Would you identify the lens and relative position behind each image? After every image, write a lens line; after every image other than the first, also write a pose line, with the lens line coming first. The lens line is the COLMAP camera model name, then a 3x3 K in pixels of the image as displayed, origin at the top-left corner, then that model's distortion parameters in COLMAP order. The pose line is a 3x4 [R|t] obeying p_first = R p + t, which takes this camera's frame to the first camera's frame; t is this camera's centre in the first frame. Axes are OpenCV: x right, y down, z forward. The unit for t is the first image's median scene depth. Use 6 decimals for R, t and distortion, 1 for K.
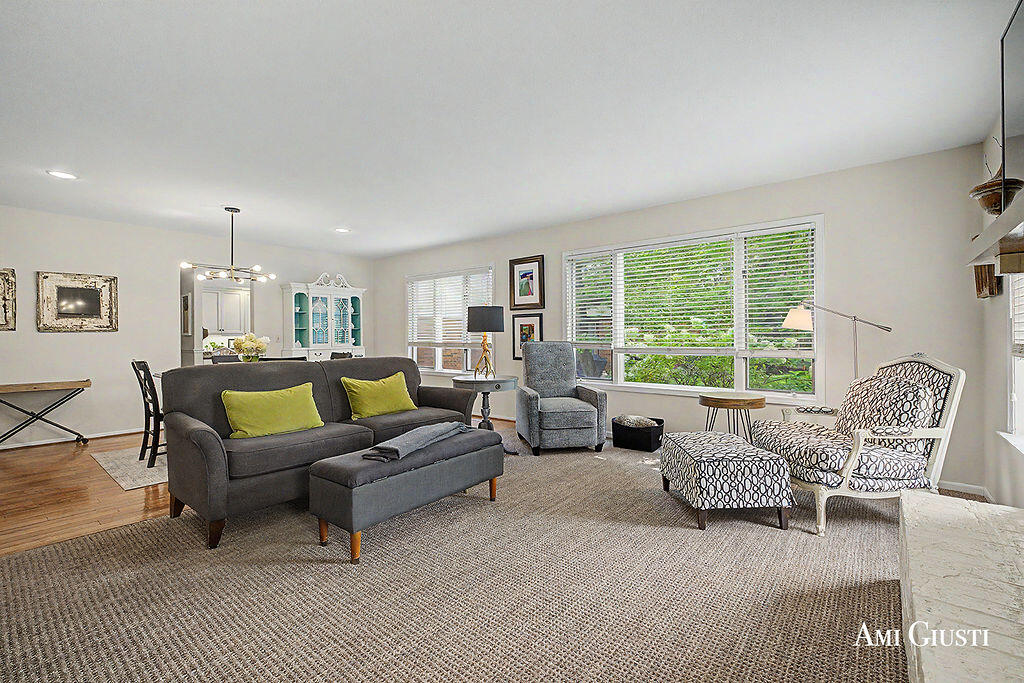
lens RADIAL K [[454.0, 0, 508.7], [0, 454.0, 337.5], [0, 0, 1]] dist [0.011356, -0.001319]
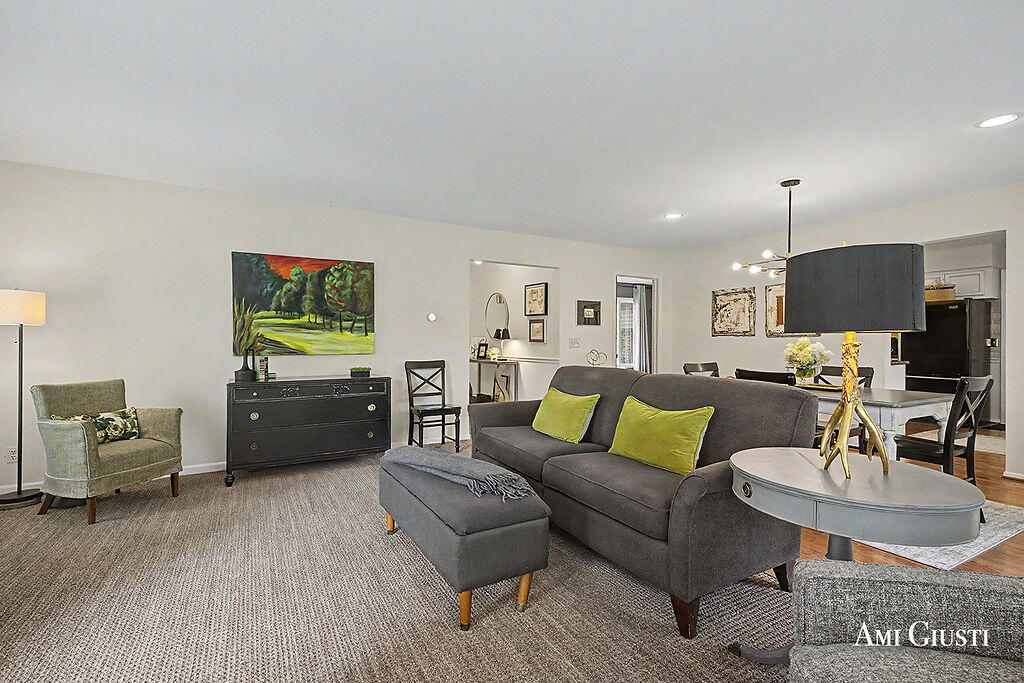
lens RADIAL K [[454.0, 0, 511.8], [0, 454.0, 341.7], [0, 0, 1]] dist [0.011356, -0.001319]
pose [[-0.350670, 0.004851, -0.936486, 0.258170], [-0.007273, 0.999942, 0.007903, -0.004181], [0.936471, 0.009582, -0.350615, 0.678179]]
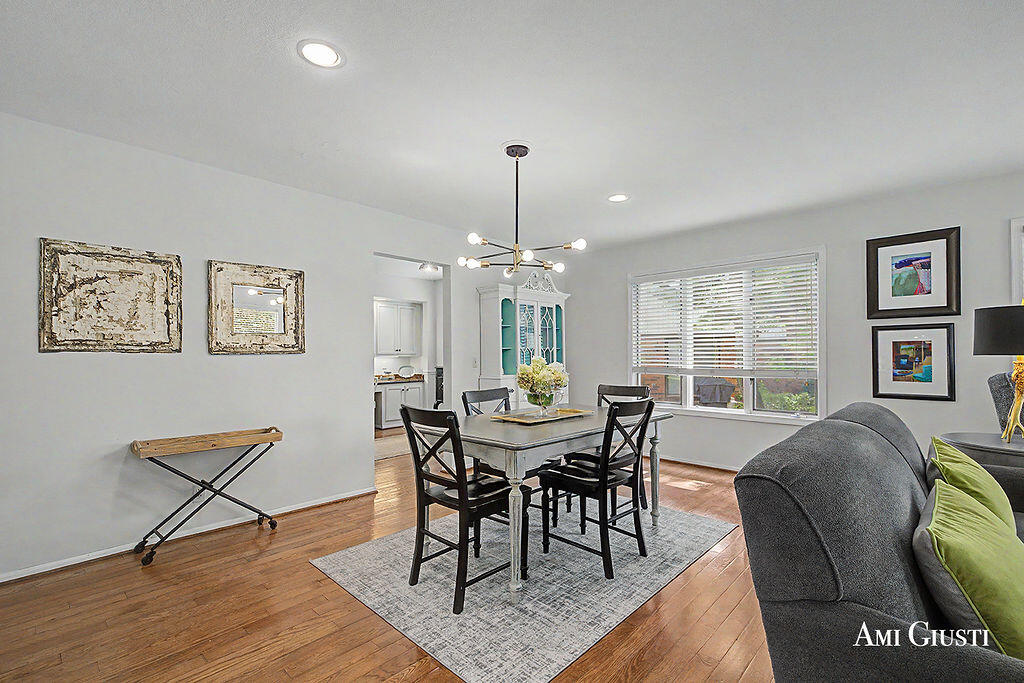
lens RADIAL K [[454.0, 0, 488.9], [0, 454.0, 353.4], [0, 0, 1]] dist [0.011356, -0.001319]
pose [[0.996794, 0.000305, -0.080014, -0.497540], [-0.000780, 0.999982, -0.005893, -0.008599], [0.080011, 0.005936, 0.996776, 0.336287]]
